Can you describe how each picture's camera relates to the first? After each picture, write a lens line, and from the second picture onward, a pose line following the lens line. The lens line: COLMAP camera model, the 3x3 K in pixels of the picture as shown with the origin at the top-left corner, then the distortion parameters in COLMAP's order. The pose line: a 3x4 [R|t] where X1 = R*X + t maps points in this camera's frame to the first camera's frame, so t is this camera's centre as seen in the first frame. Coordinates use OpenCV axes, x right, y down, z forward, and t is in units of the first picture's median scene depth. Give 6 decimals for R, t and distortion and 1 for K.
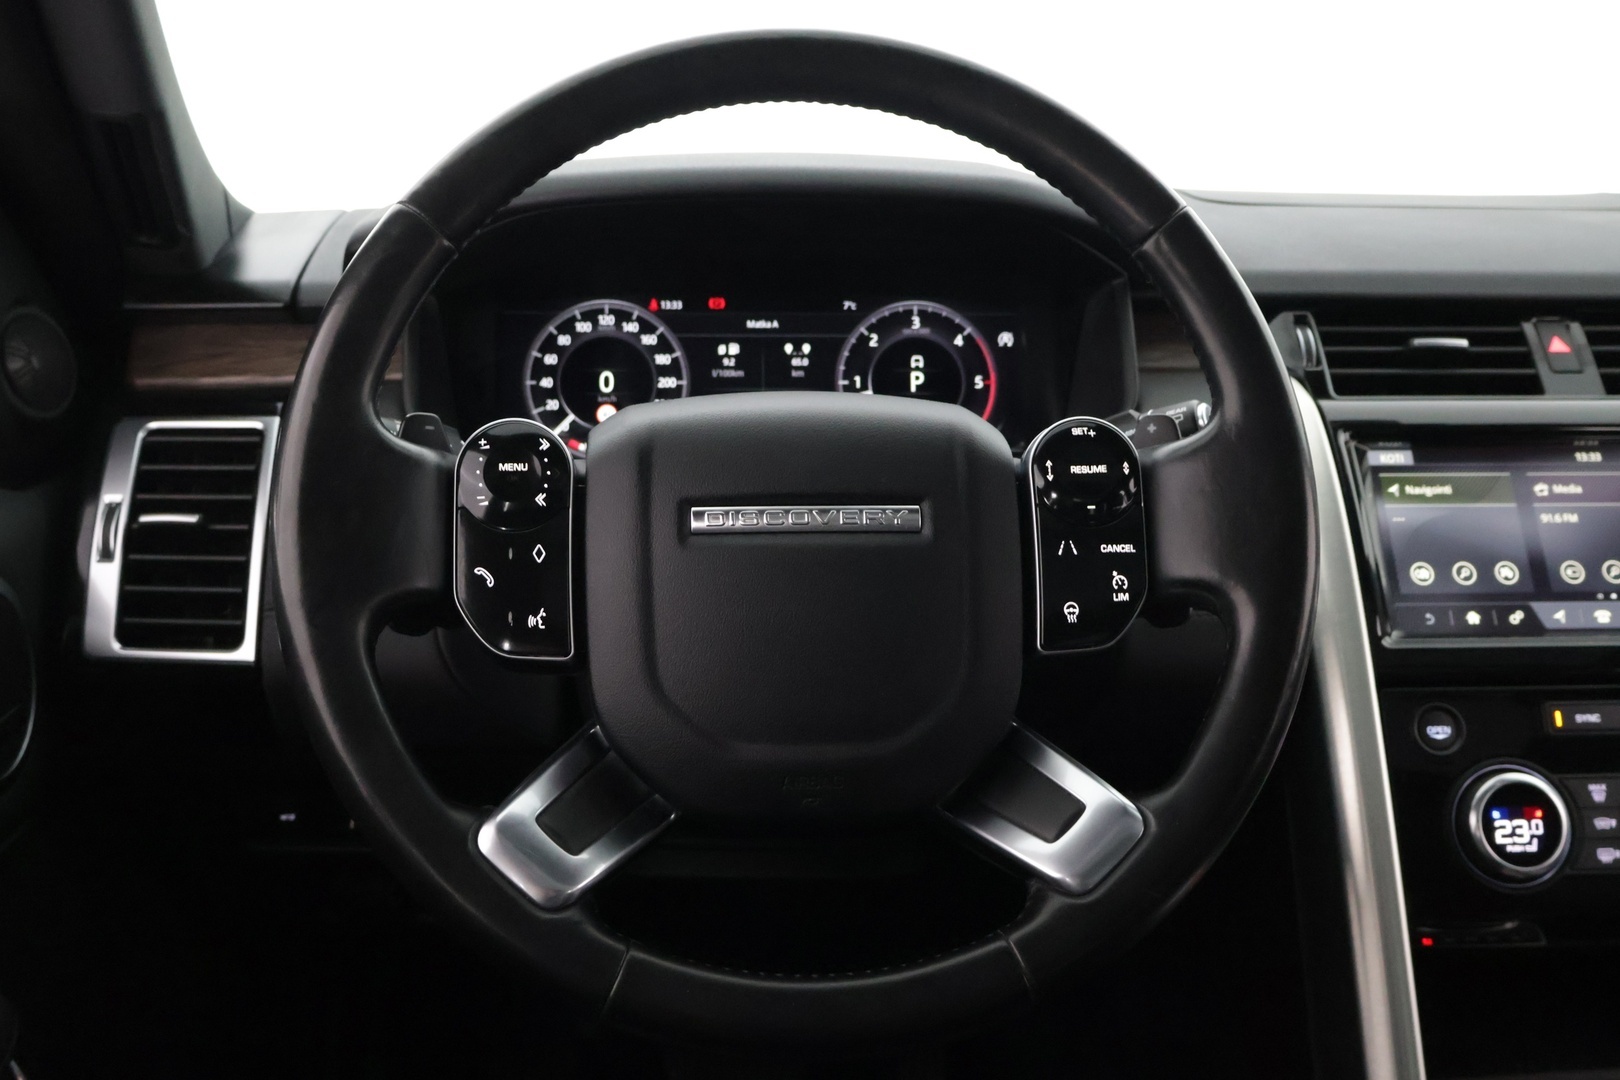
lens RADIAL K [[1616.7, 0, 813.7], [0, 1616.7, 550.1], [0, 0, 1]] dist [0.020697, 0.000000]
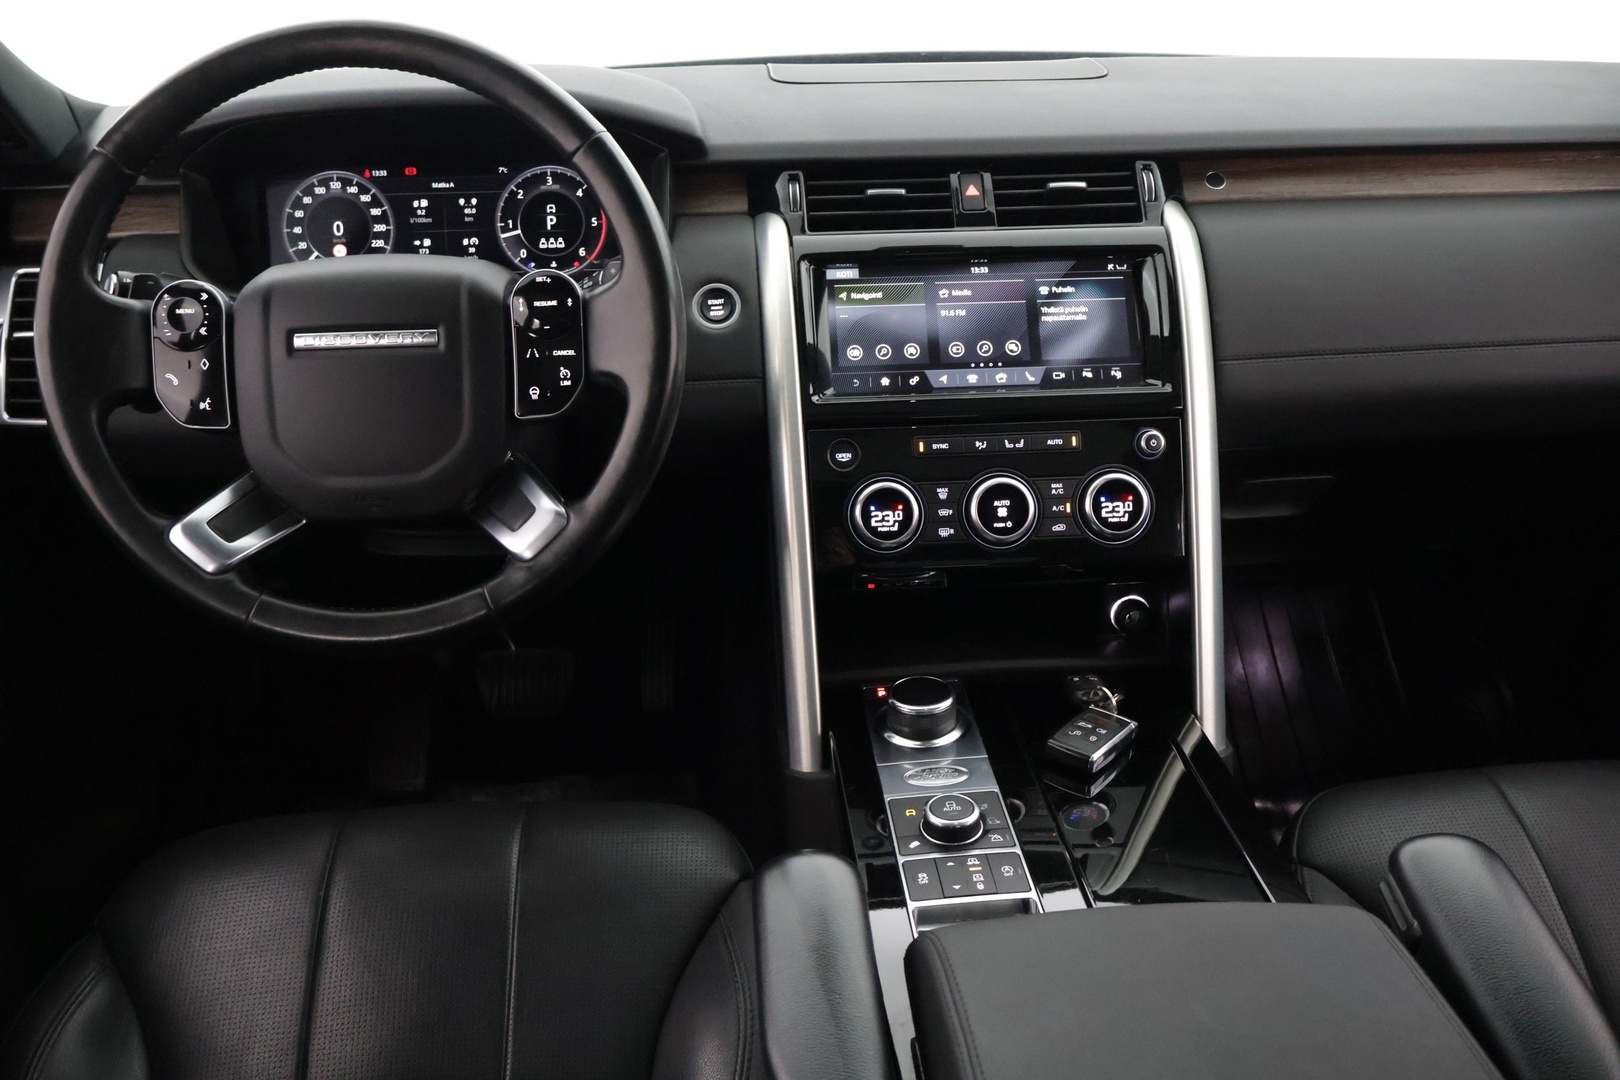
lens RADIAL K [[1360.2, 0, 794.3], [0, 1360.2, 530.8], [0, 0, 1]] dist [0.008204, 0.016969]
pose [[0.999245, -0.014850, -0.035894, 0.370262], [0.021030, 0.983724, 0.178454, -0.051187], [0.032659, -0.179074, 0.983293, -0.294159]]
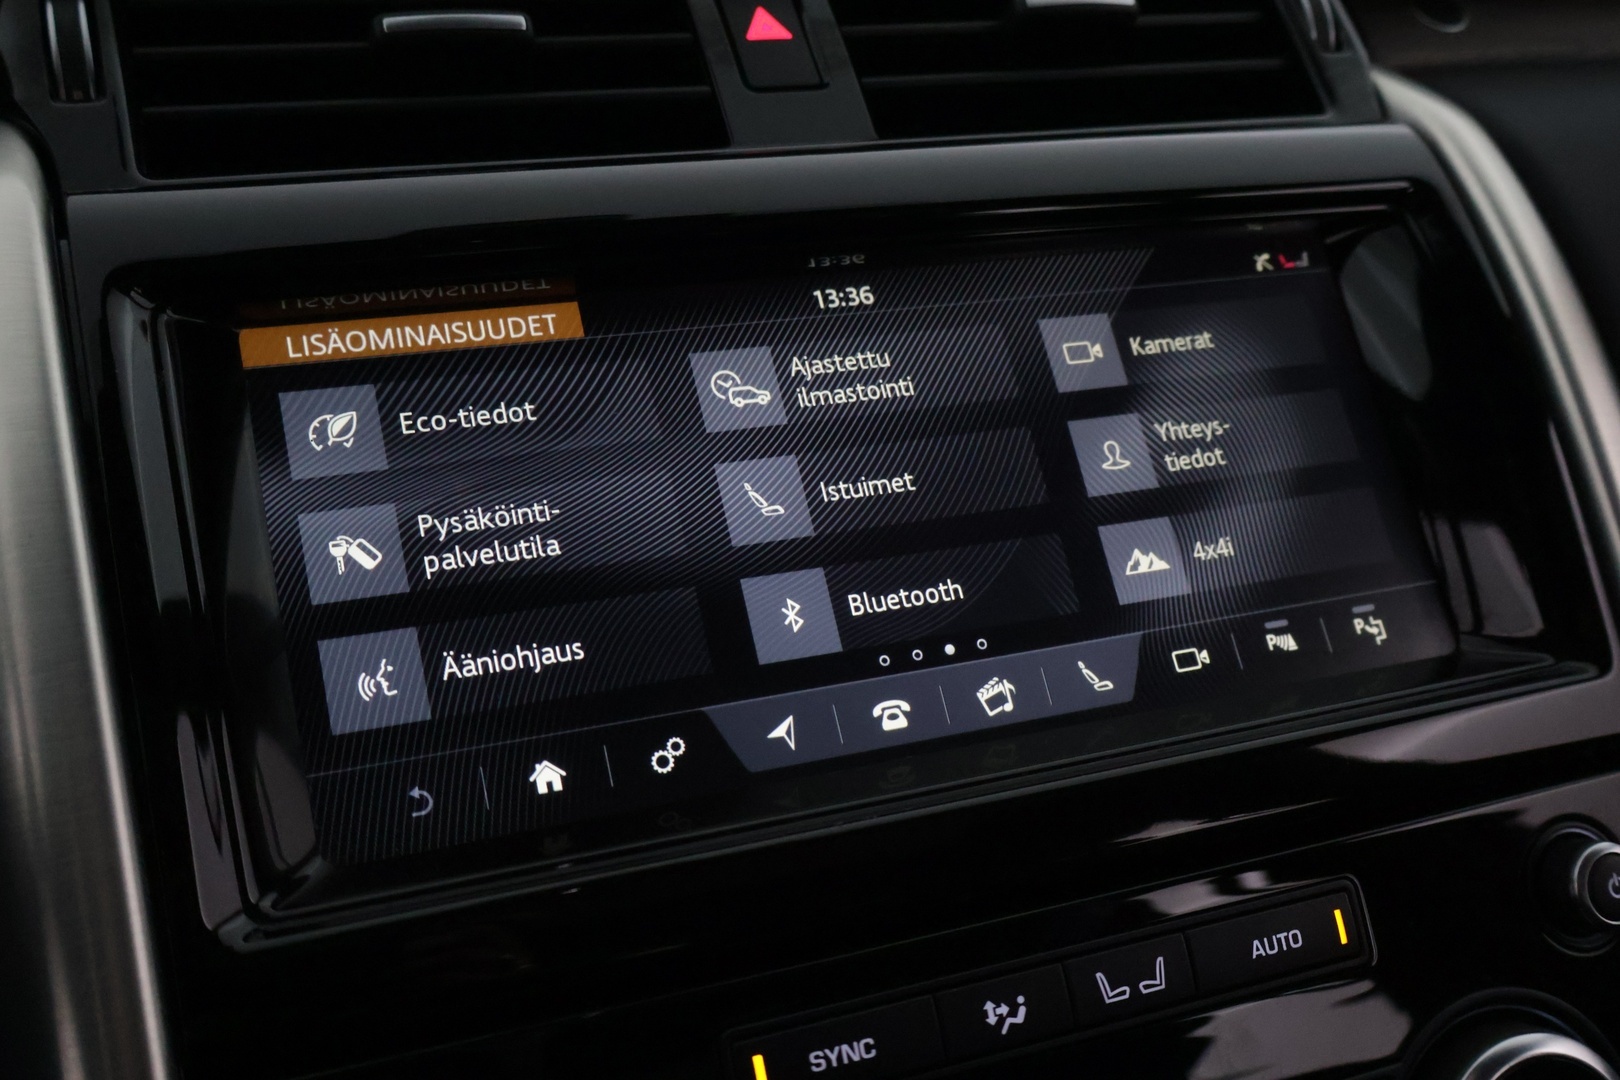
lens RADIAL K [[1716.1, 0, 812.8], [0, 1716.1, 534.4], [0, 0, 1]] dist [0.007413, 0.000000]
pose [[0.959254, -0.118886, 0.256316, 0.377682], [0.102243, 0.991747, 0.077356, -0.034901], [-0.263397, -0.047997, 0.963493, 0.632664]]
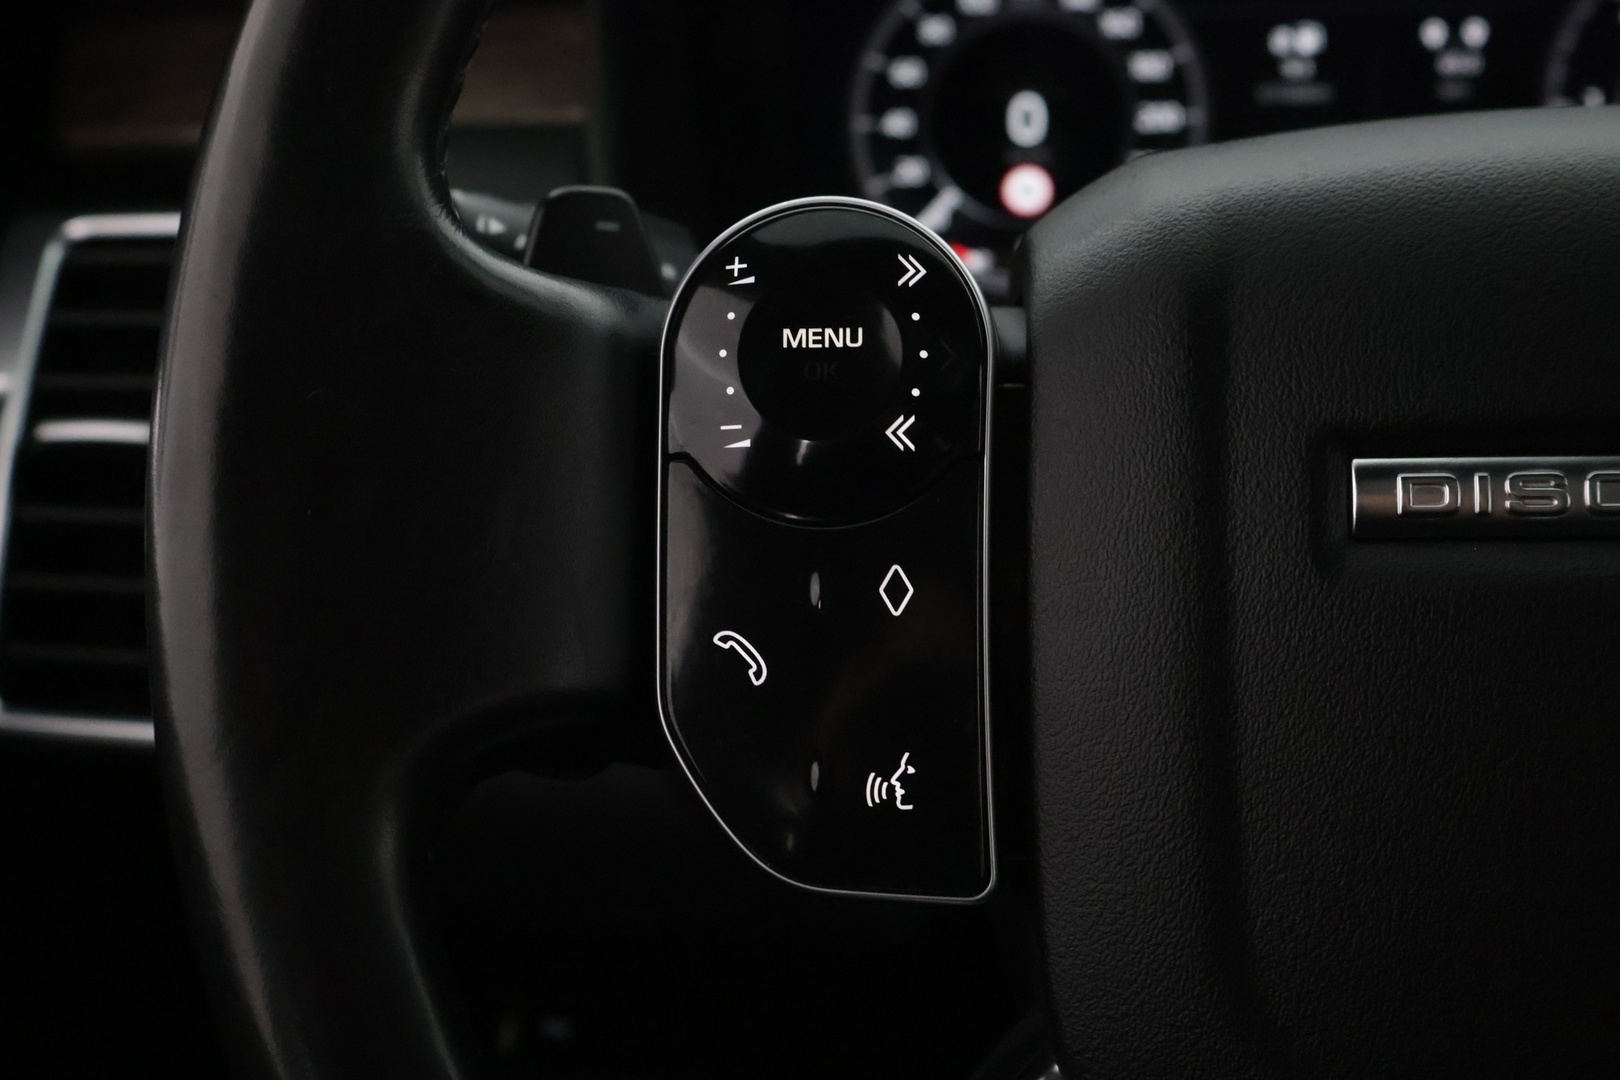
lens RADIAL K [[2166.6, 0, 800.1], [0, 2166.6, 541.6], [0, 0, 1]] dist [-0.007946, 0.000000]
pose [[0.980354, 0.013822, -0.196760, -0.076649], [0.000392, 0.997403, 0.072015, -0.031863], [0.197245, -0.070677, 0.977803, 0.421735]]
